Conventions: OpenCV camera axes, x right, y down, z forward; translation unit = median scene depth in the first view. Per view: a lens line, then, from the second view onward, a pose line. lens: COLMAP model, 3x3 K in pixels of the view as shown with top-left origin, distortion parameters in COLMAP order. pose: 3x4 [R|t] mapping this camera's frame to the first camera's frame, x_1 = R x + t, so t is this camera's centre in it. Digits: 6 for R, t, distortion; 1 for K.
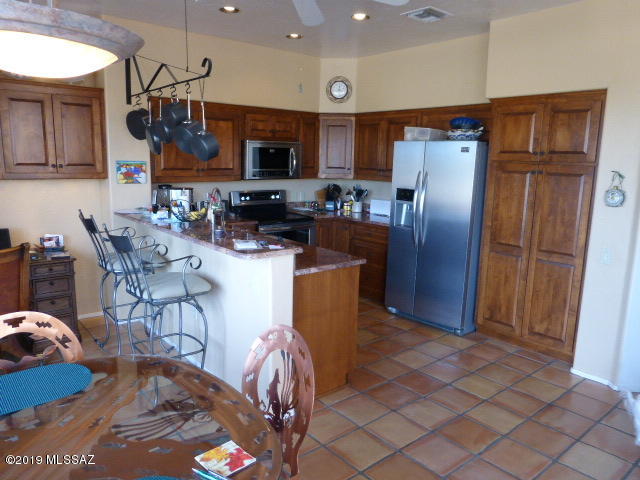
lens RADIAL K [[473.7, 0, 321.3], [0, 473.7, 241.8], [0, 0, 1]] dist [-0.026983, 0.001629]
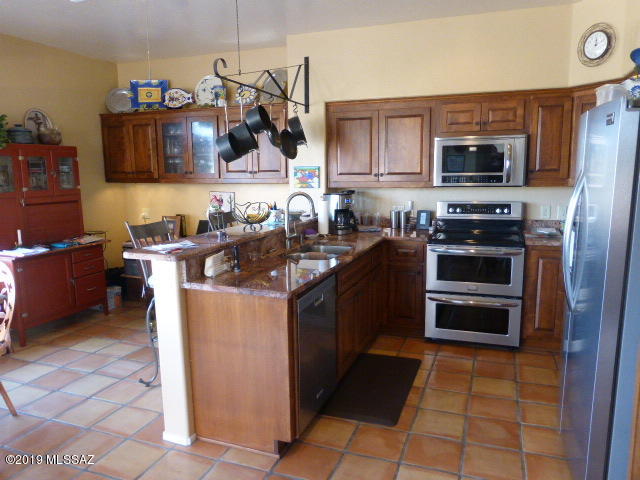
lens RADIAL K [[473.7, 0, 321.4], [0, 473.7, 242.0], [0, 0, 1]] dist [-0.026983, 0.001629]
pose [[0.487151, 0.103997, -0.867104, 0.451604], [-0.129638, 0.990496, 0.045964, -0.047658], [0.863642, 0.090018, 0.496003, 0.427735]]
